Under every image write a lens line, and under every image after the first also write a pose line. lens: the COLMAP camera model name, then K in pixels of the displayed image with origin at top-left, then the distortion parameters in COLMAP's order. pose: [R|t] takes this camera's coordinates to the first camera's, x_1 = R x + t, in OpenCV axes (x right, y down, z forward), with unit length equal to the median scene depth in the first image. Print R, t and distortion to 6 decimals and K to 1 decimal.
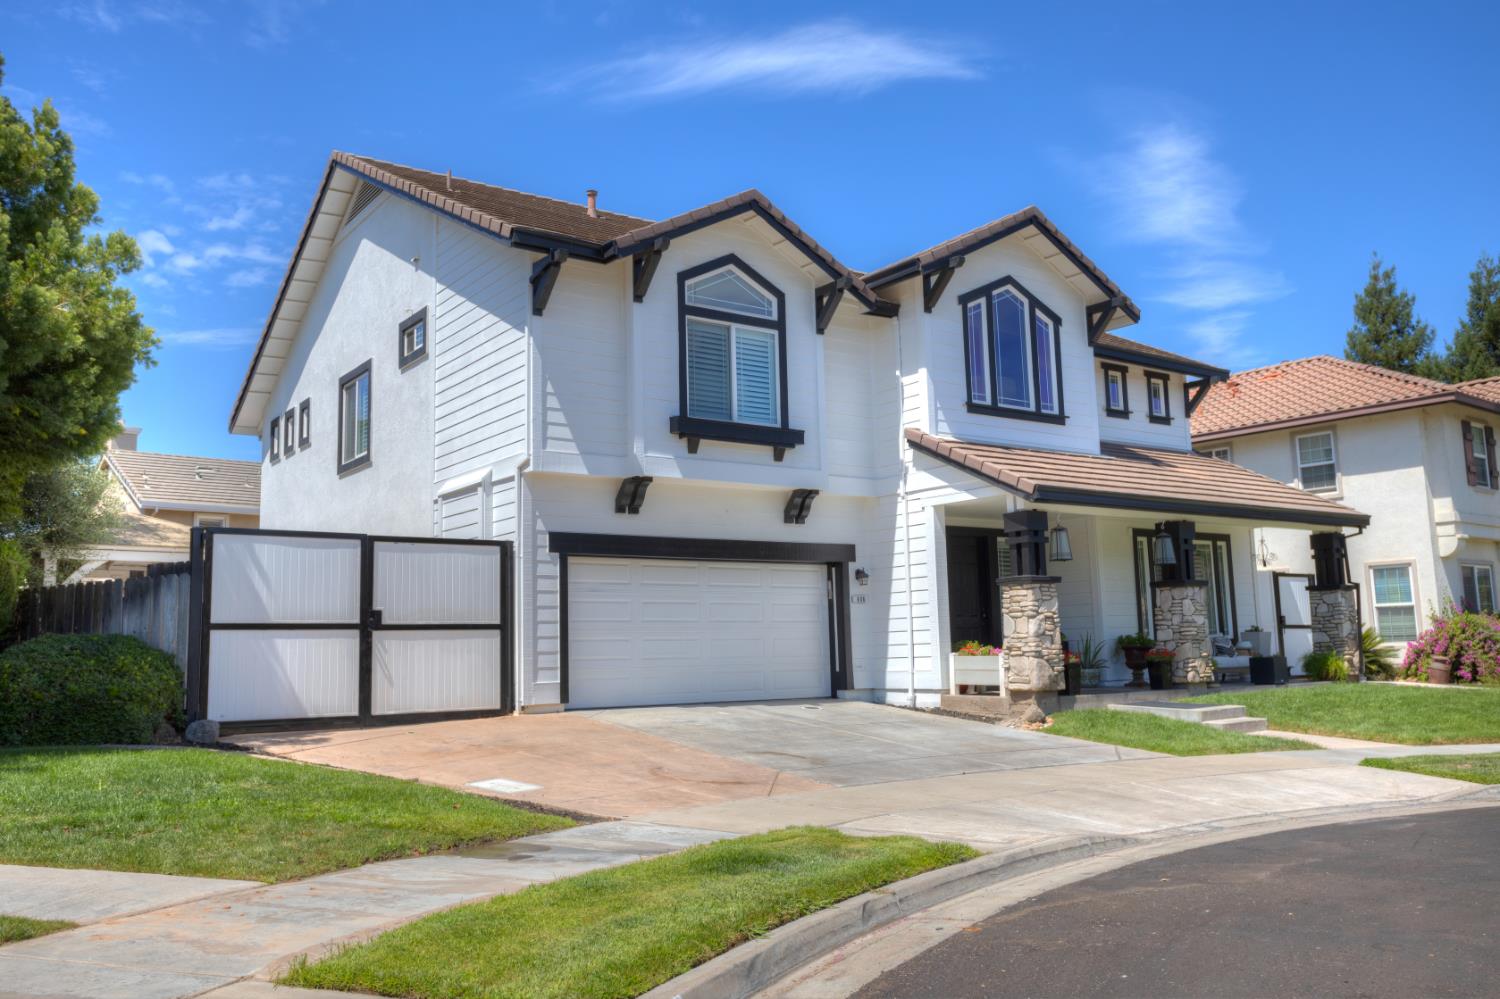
lens RADIAL K [[1238.7, 0, 750.0], [0, 1238.7, 499.5], [0, 0, 1]] dist [0.010493, 0.007517]
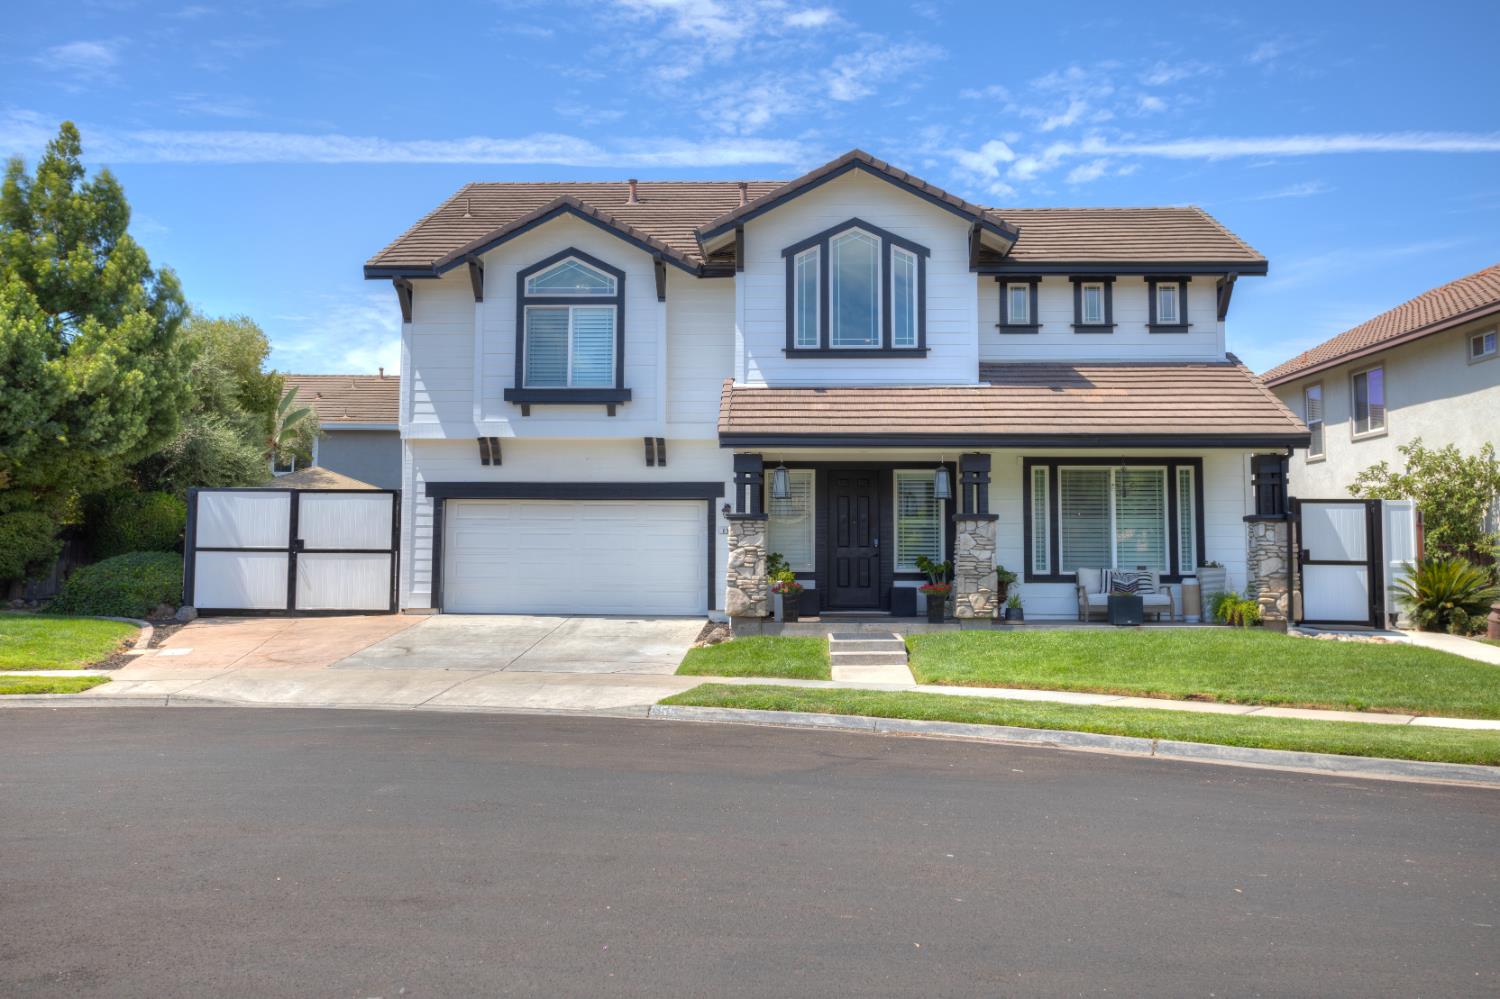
lens RADIAL K [[1336.3, 0, 752.3], [0, 1336.3, 470.2], [0, 0, 1]] dist [0.006566, -0.004159]
pose [[0.785633, -0.019342, -0.618390, 0.910754], [0.054917, 0.997746, 0.038563, -0.020844], [0.616251, -0.064257, 0.784924, 0.066428]]
